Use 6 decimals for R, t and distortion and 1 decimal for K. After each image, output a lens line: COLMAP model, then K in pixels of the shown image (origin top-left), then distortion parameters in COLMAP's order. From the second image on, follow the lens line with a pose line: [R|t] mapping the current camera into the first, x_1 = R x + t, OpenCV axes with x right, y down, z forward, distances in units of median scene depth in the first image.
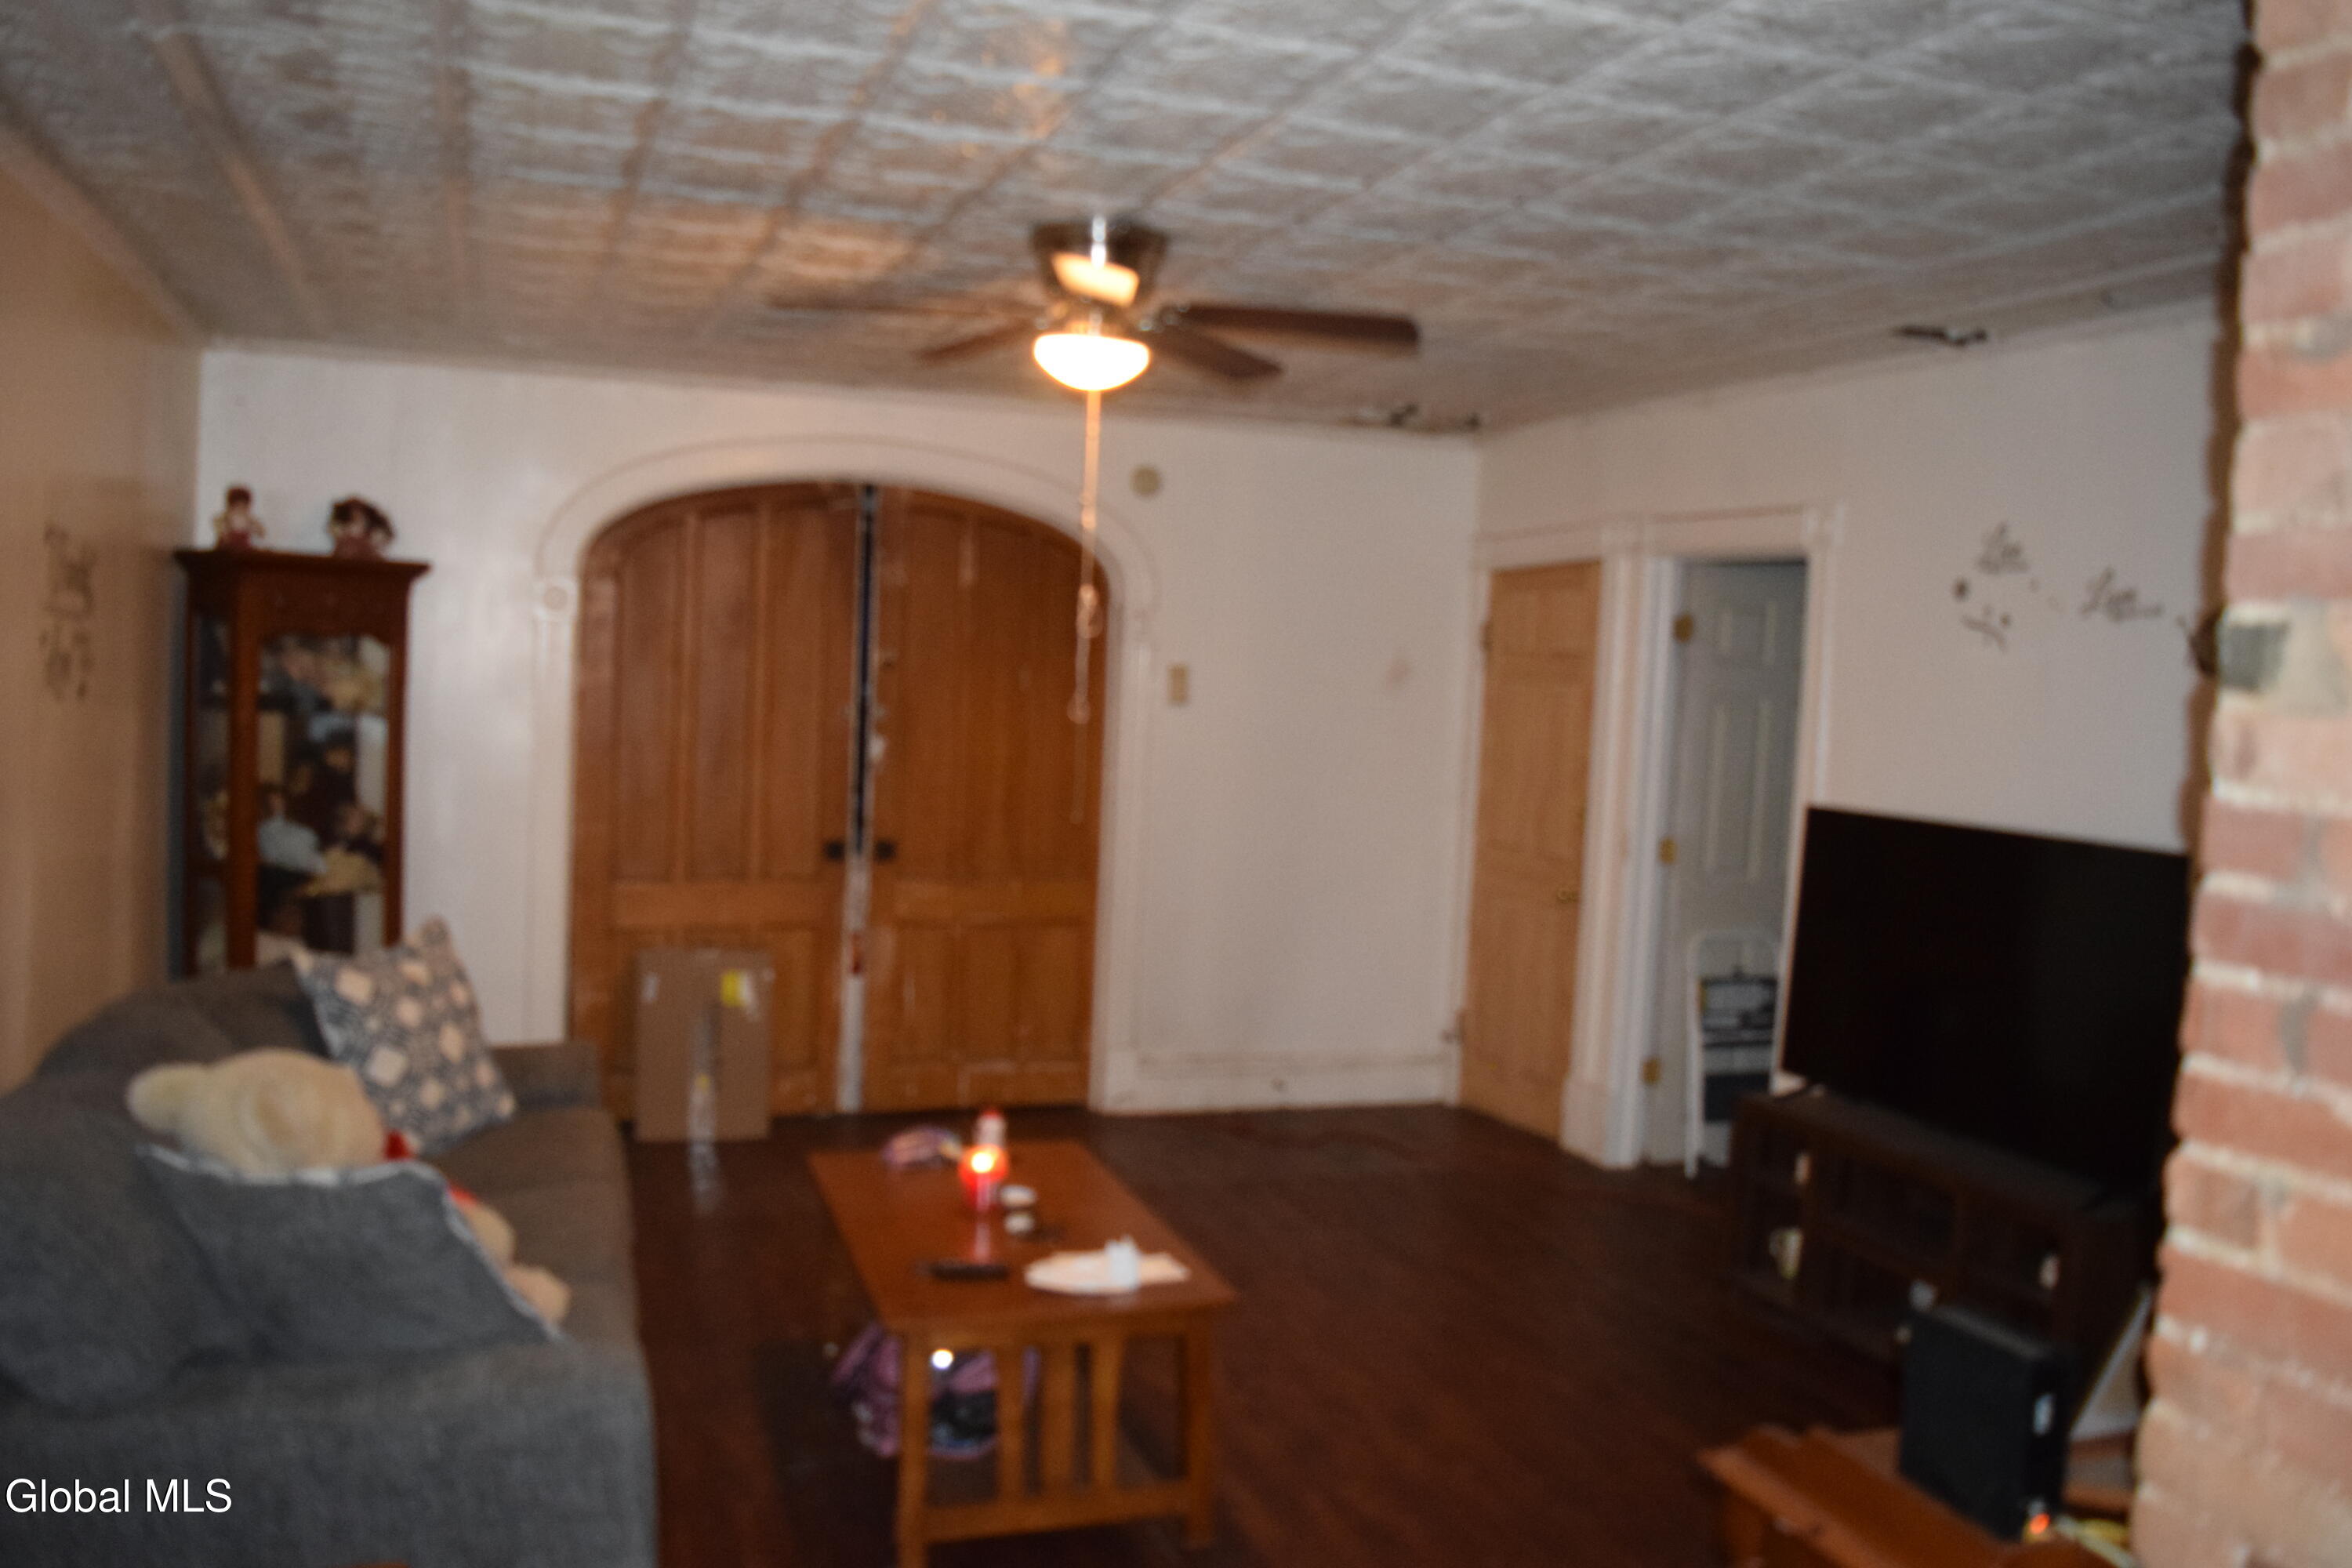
lens RADIAL K [[1912.8, 0, 1172.5], [0, 1912.8, 778.7], [0, 0, 1]] dist [-0.064245, -0.001177]
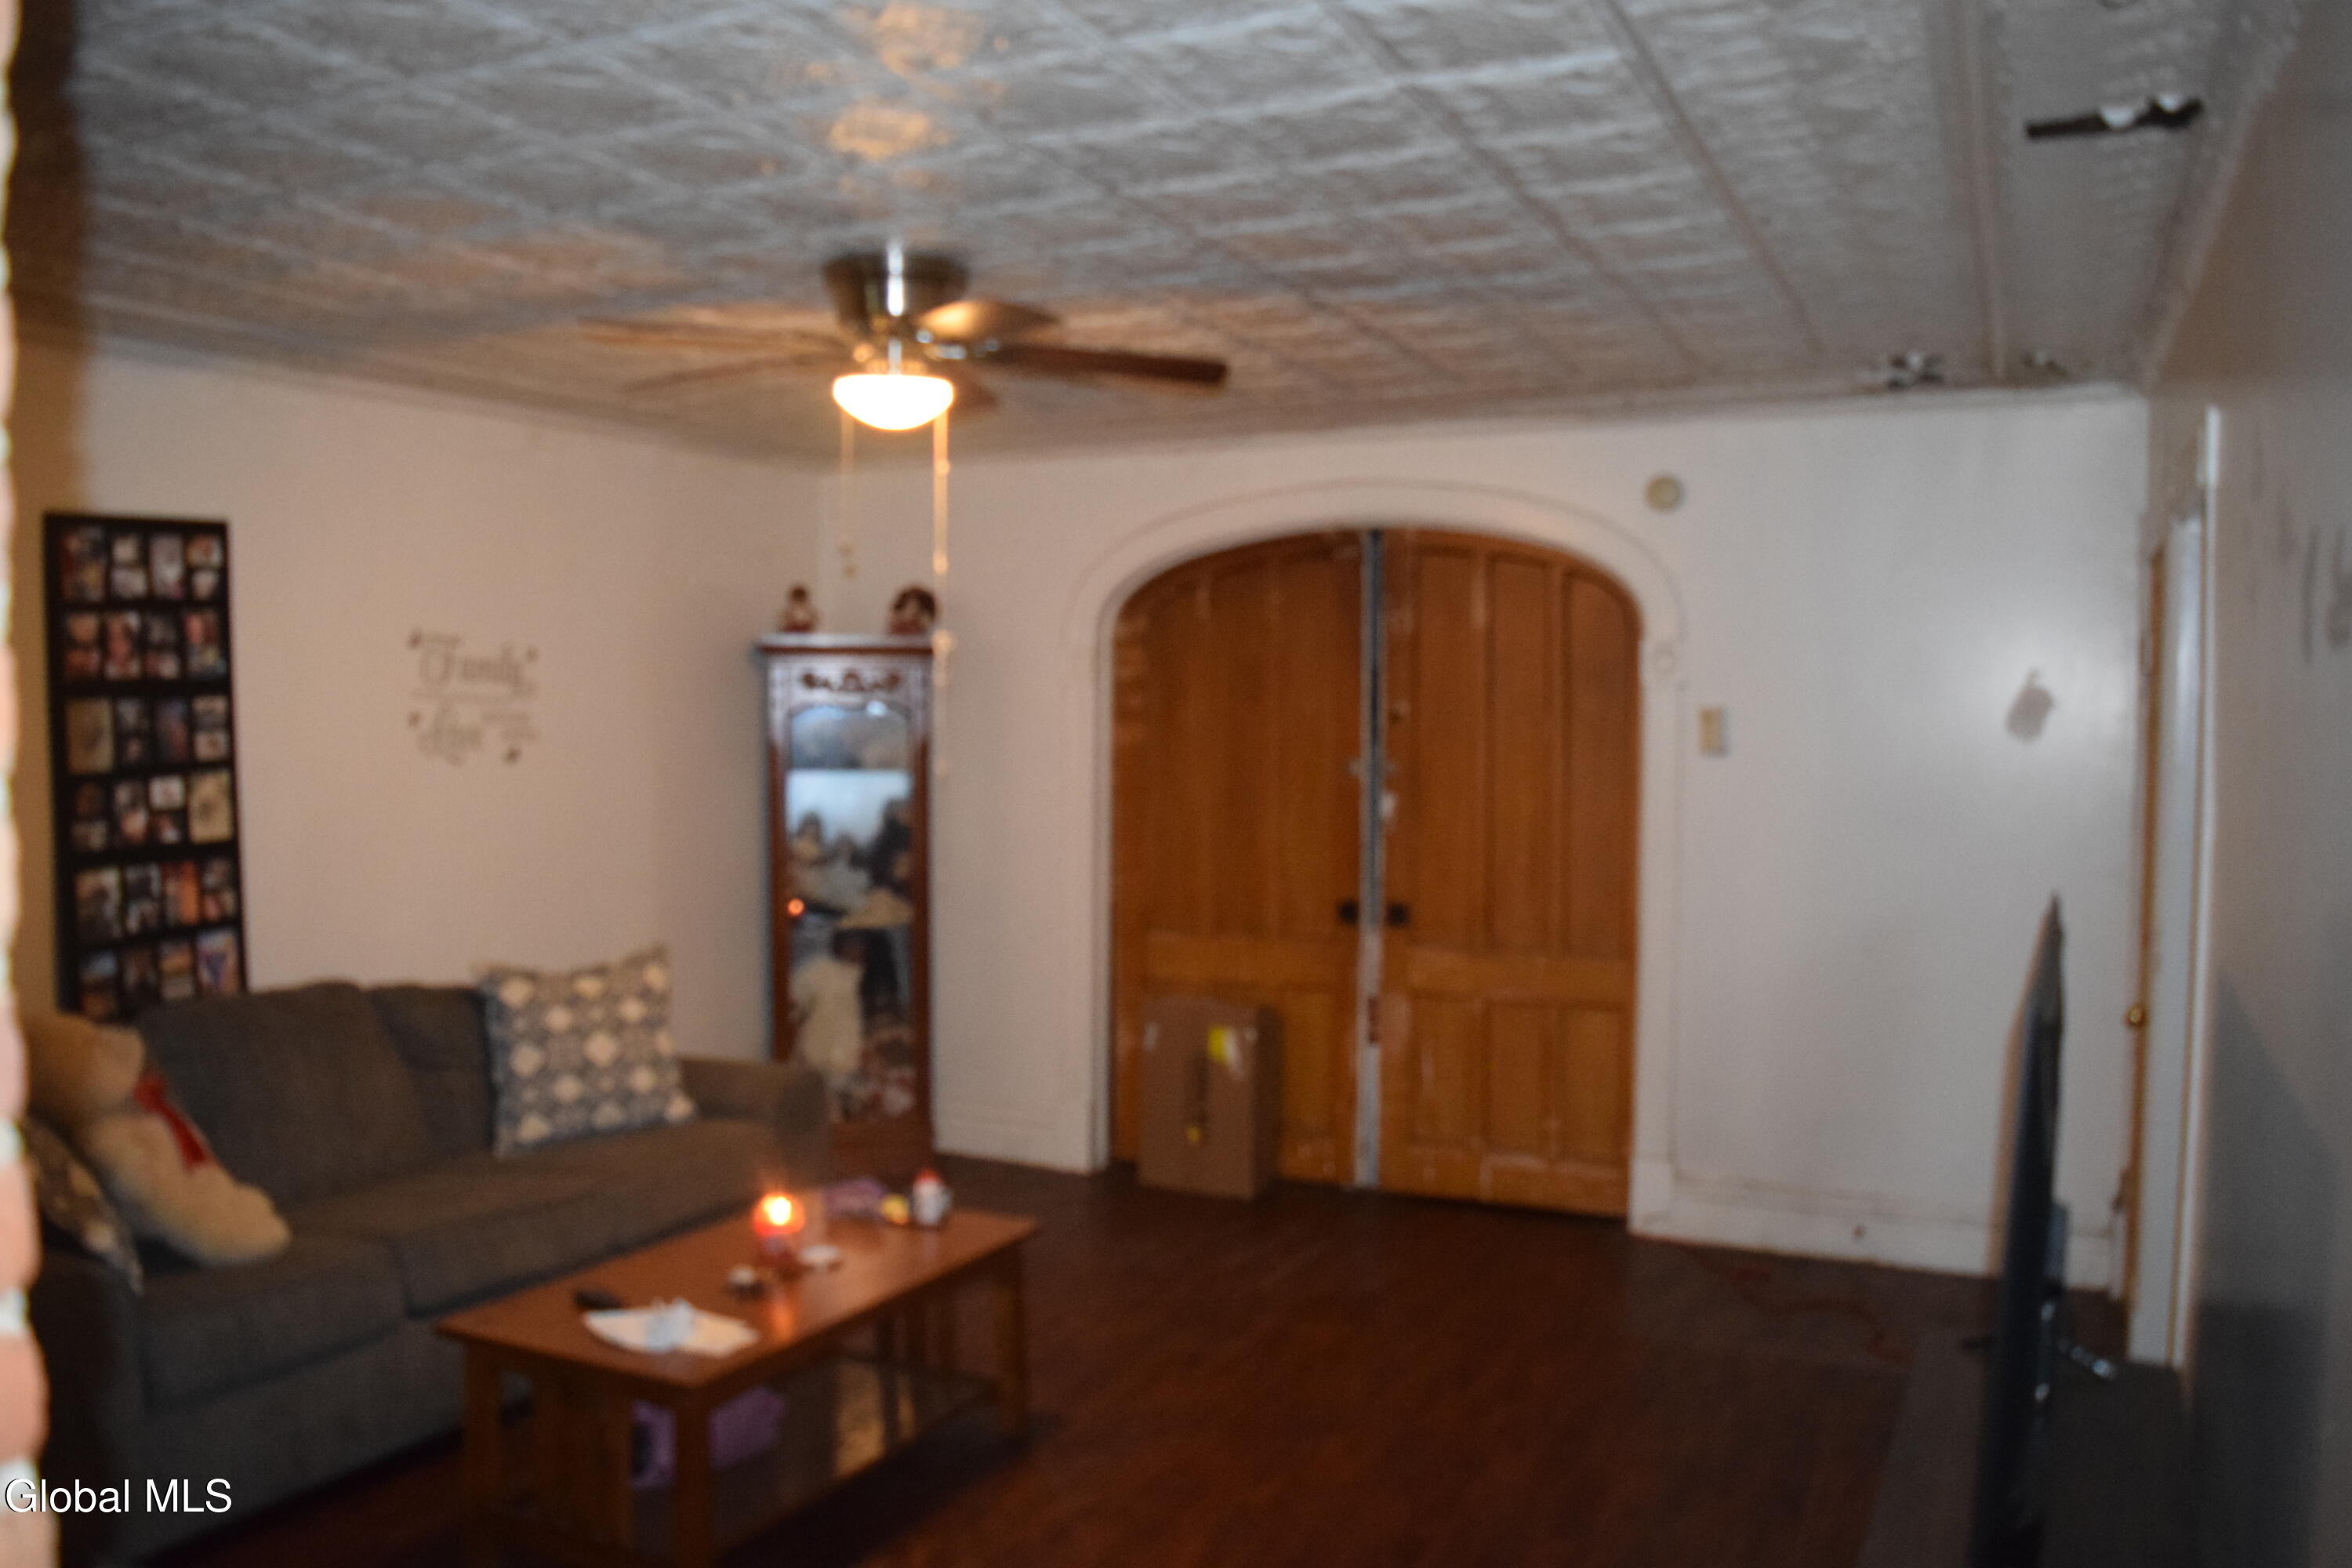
lens RADIAL K [[1912.8, 0, 1174.0], [0, 1912.8, 793.3], [0, 0, 1]] dist [-0.064245, -0.001177]
pose [[0.703198, -0.002429, -0.710990, 0.442364], [-0.017211, 0.999643, -0.020438, -0.001065], [0.710786, 0.026609, 0.702905, 0.256843]]
